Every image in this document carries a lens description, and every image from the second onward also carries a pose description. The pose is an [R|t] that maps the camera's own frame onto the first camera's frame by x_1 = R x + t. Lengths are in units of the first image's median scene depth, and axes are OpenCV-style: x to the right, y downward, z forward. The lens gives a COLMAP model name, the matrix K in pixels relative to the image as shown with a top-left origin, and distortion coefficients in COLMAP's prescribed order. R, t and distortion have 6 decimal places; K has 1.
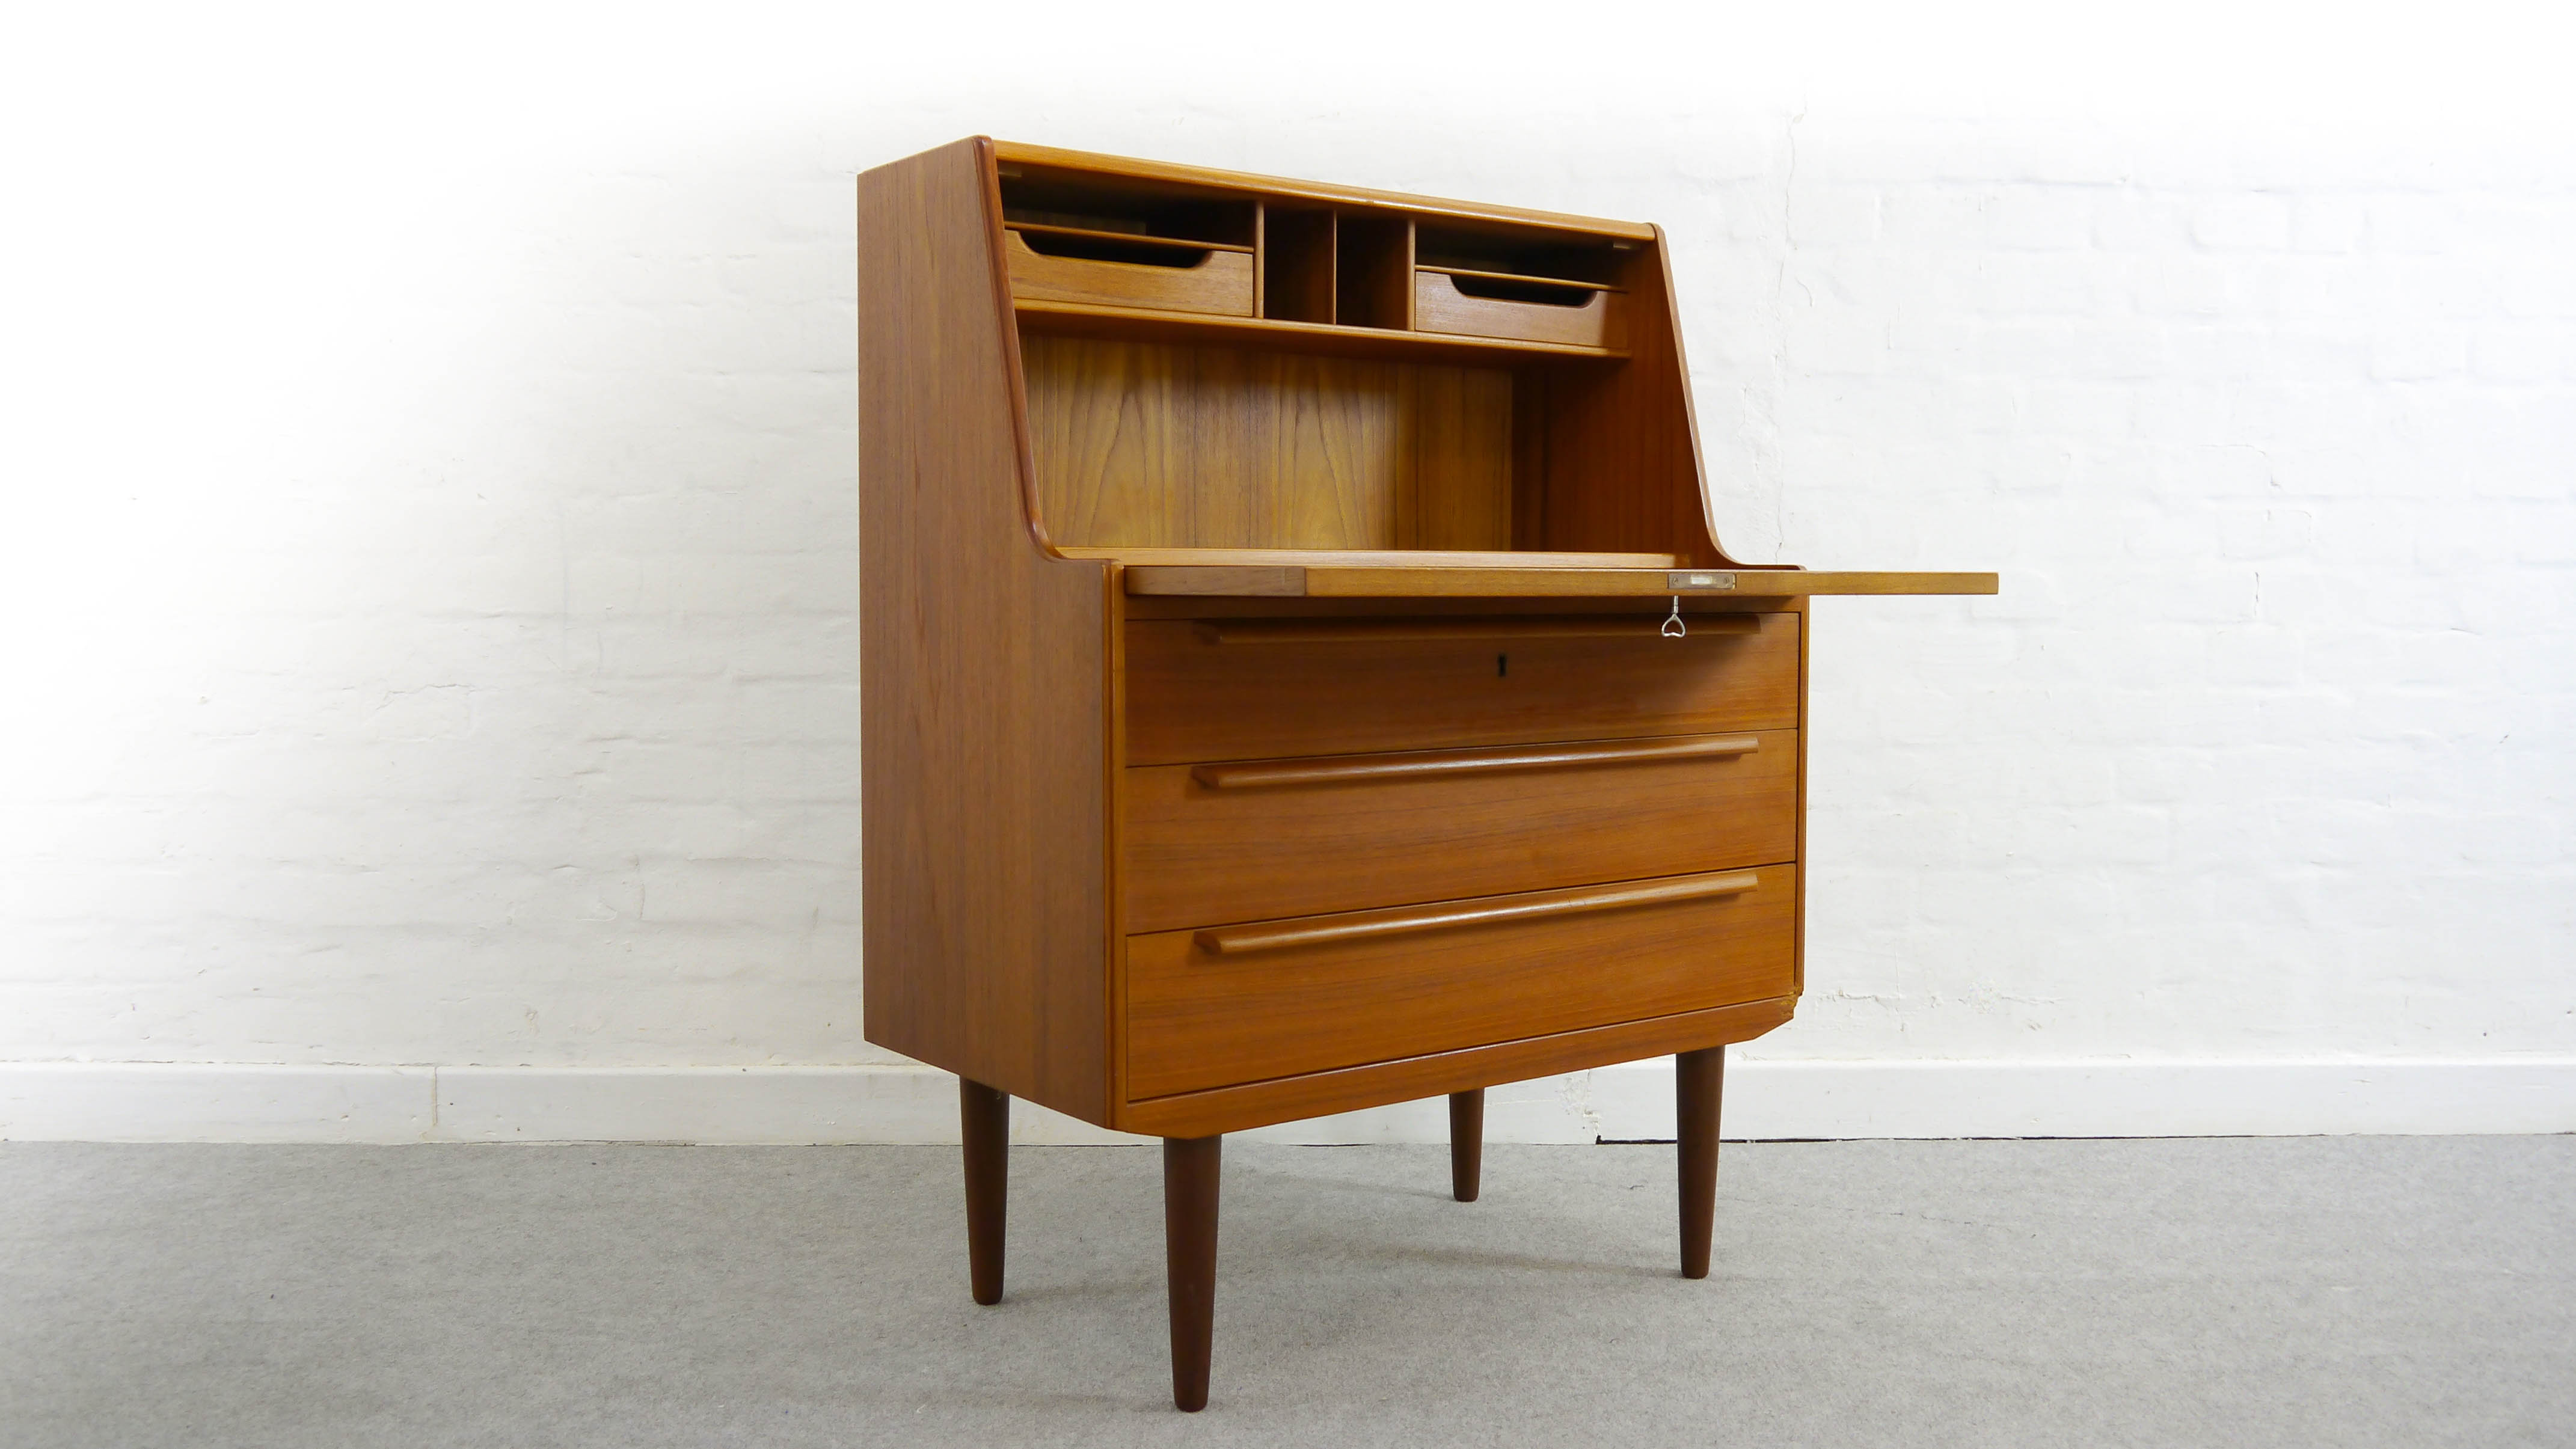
lens RADIAL K [[2307.7, 0, 1262.6], [0, 2307.7, 713.3], [0, 0, 1]] dist [-0.038978, 0.014807]
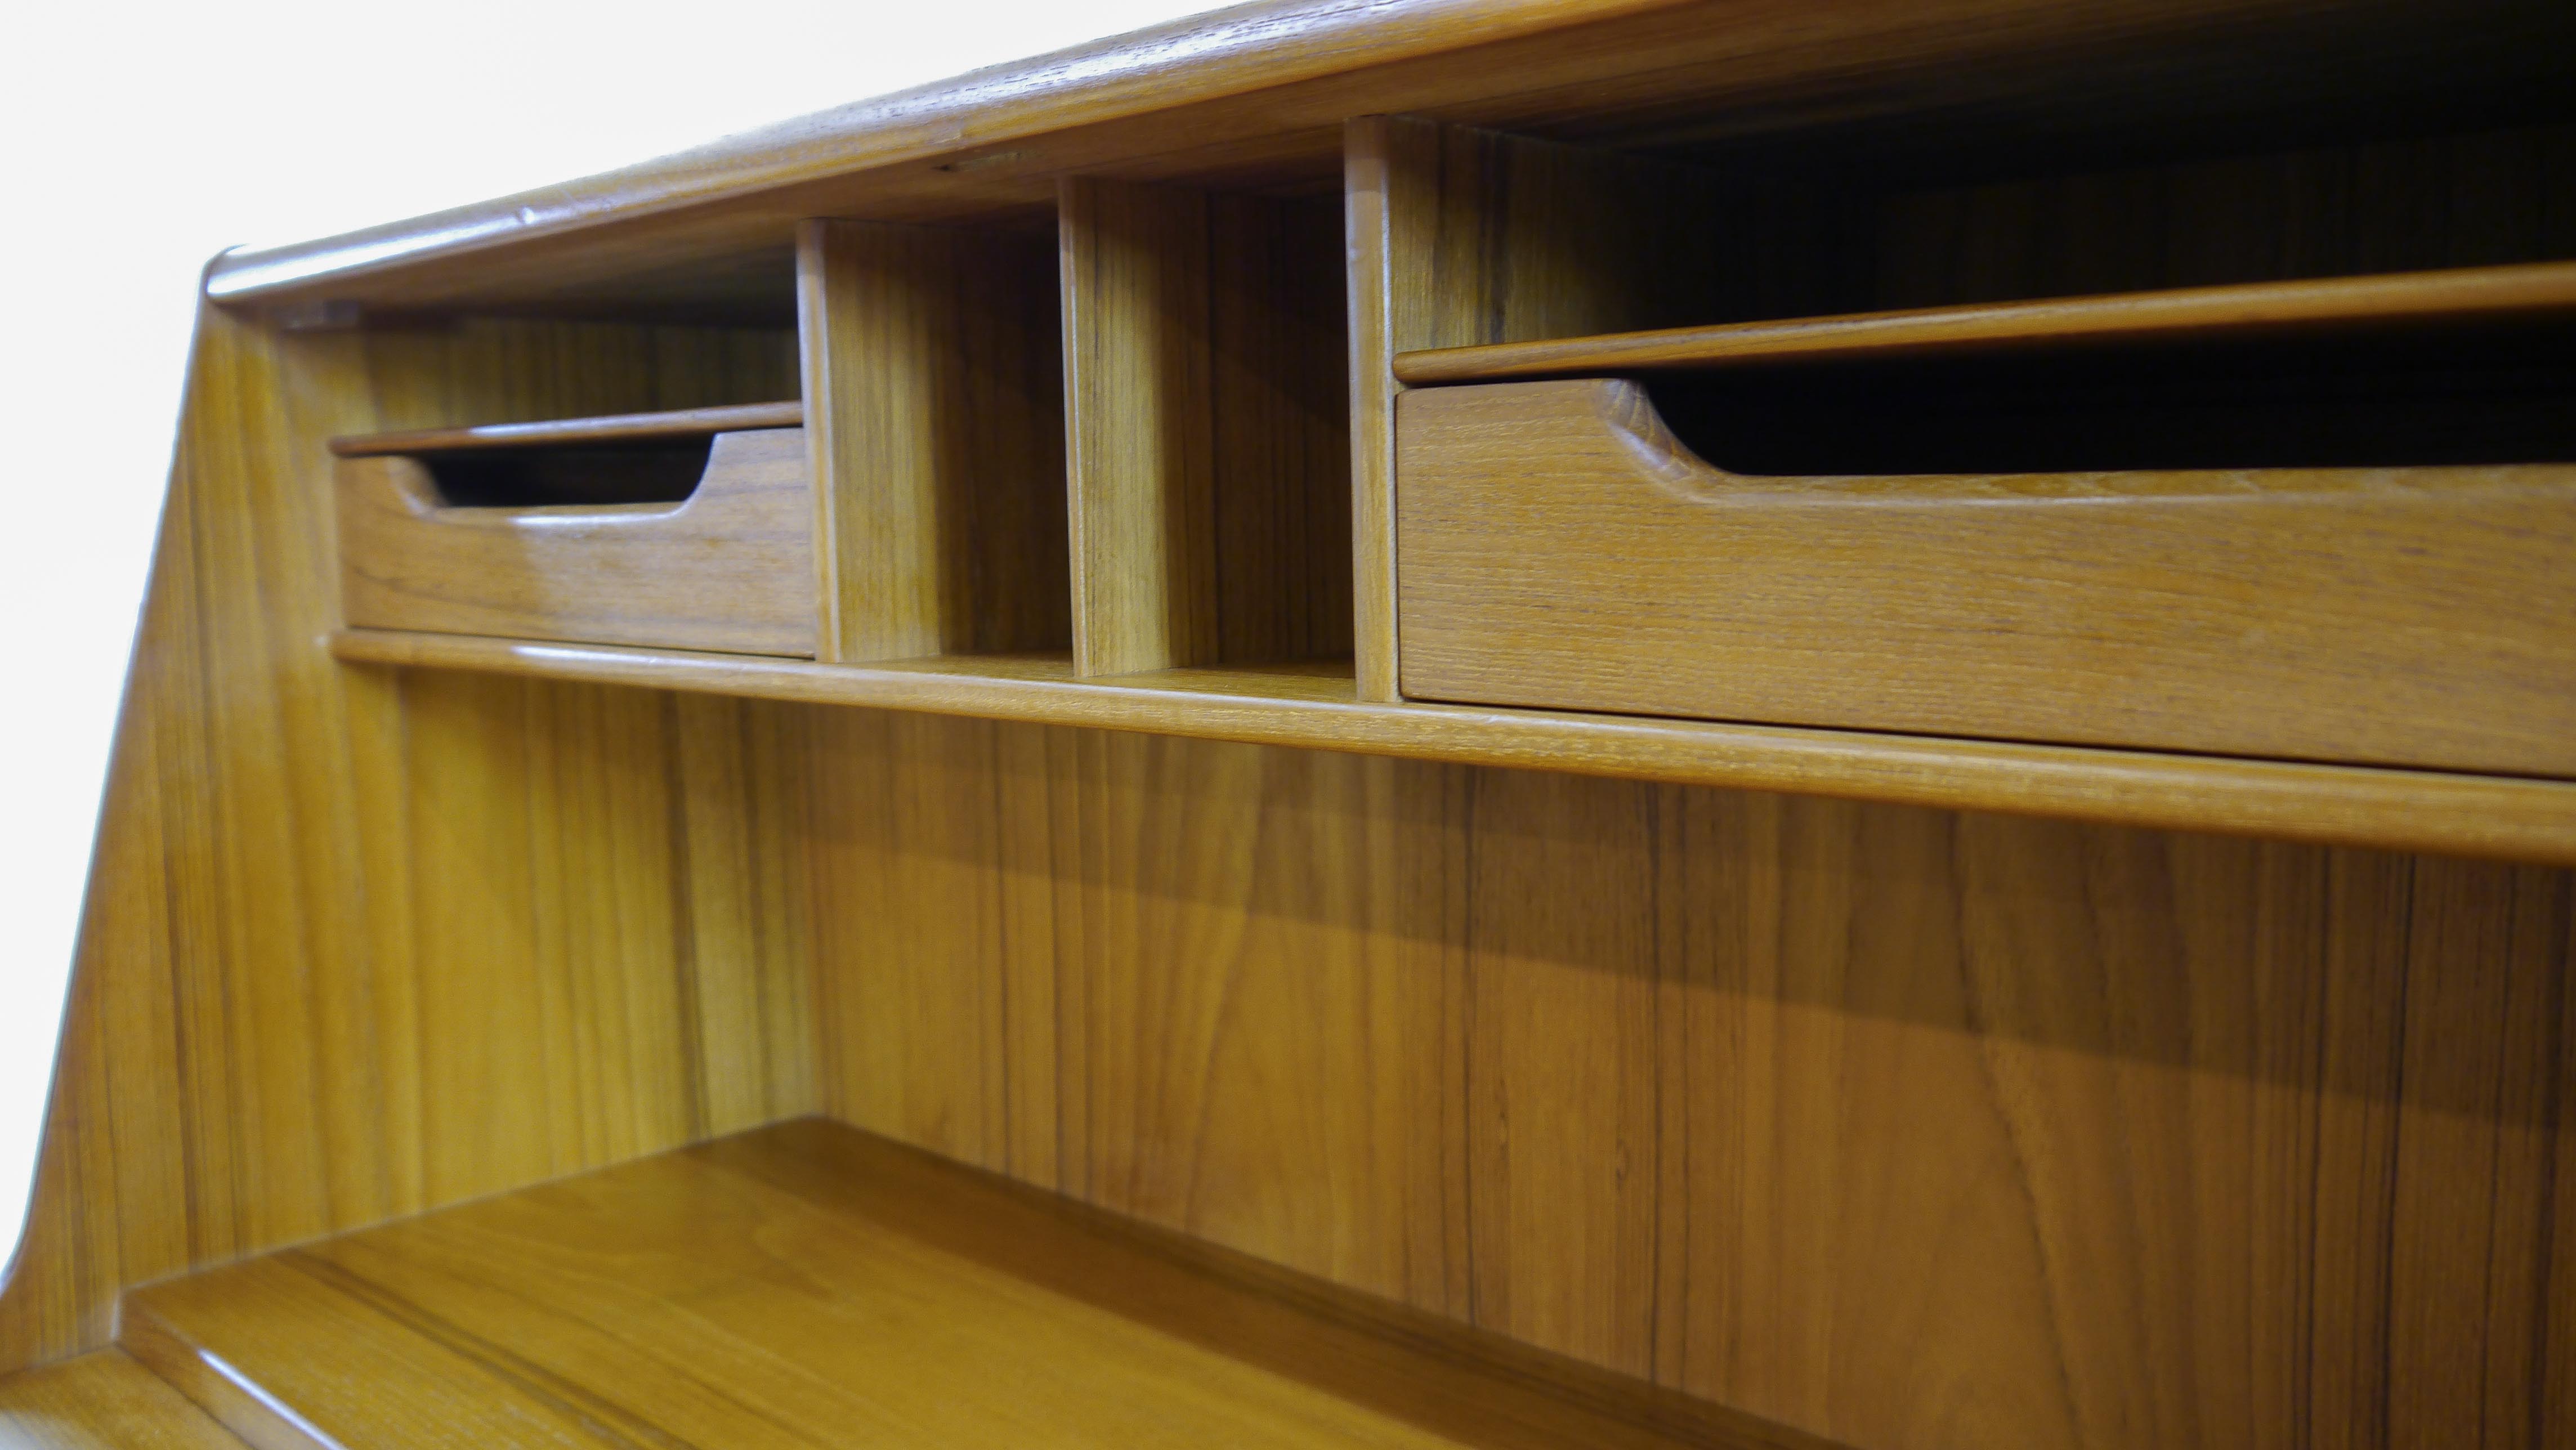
lens RADIAL K [[2134.2, 0, 1288.0], [0, 2134.2, 725.0], [0, 0, 1]] dist [-0.033187, 0.009439]
pose [[0.193670, 0.100468, -0.975909, 0.239253], [-0.040655, 0.994710, 0.094336, -0.179921], [0.980224, 0.021406, 0.196730, 0.952452]]
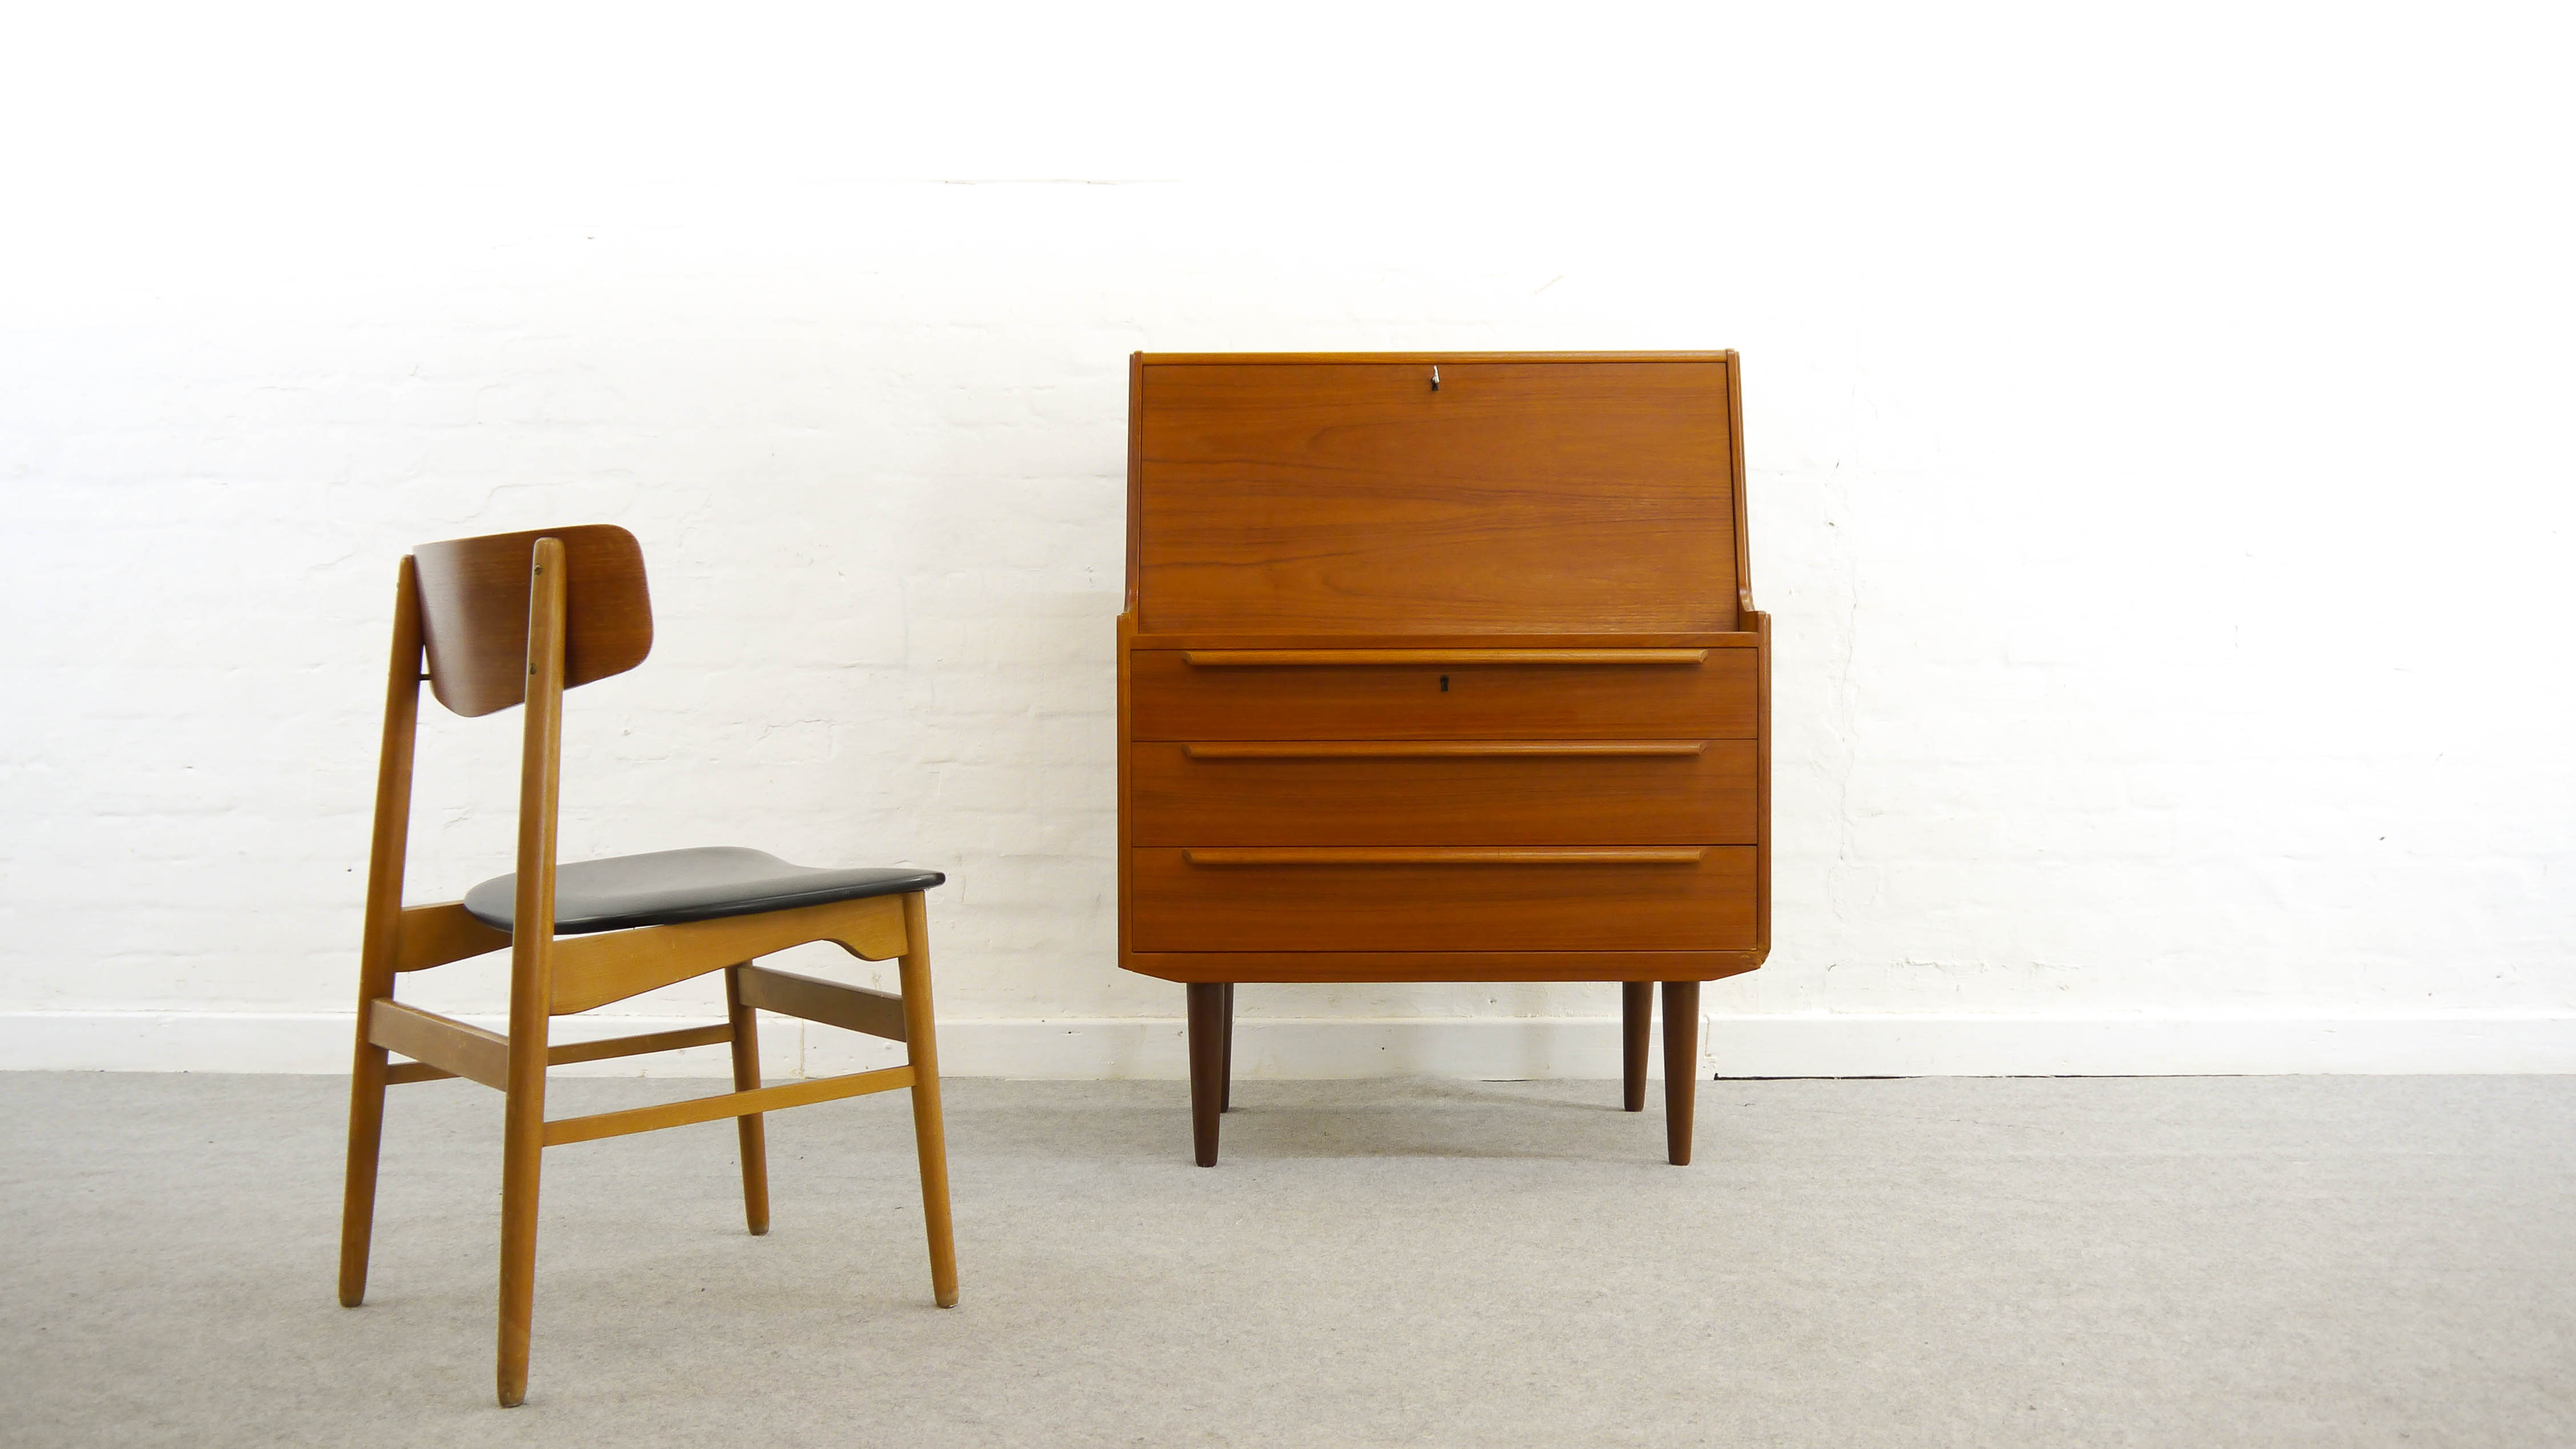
lens RADIAL K [[2134.3, 0, 1288.0], [0, 2134.3, 724.5], [0, 0, 1]] dist [-0.033187, 0.009439]
pose [[0.999435, -0.004637, -0.033290, -0.056071], [0.003443, 0.999352, -0.035824, 0.038067], [0.033435, 0.035689, 0.998803, -0.207558]]
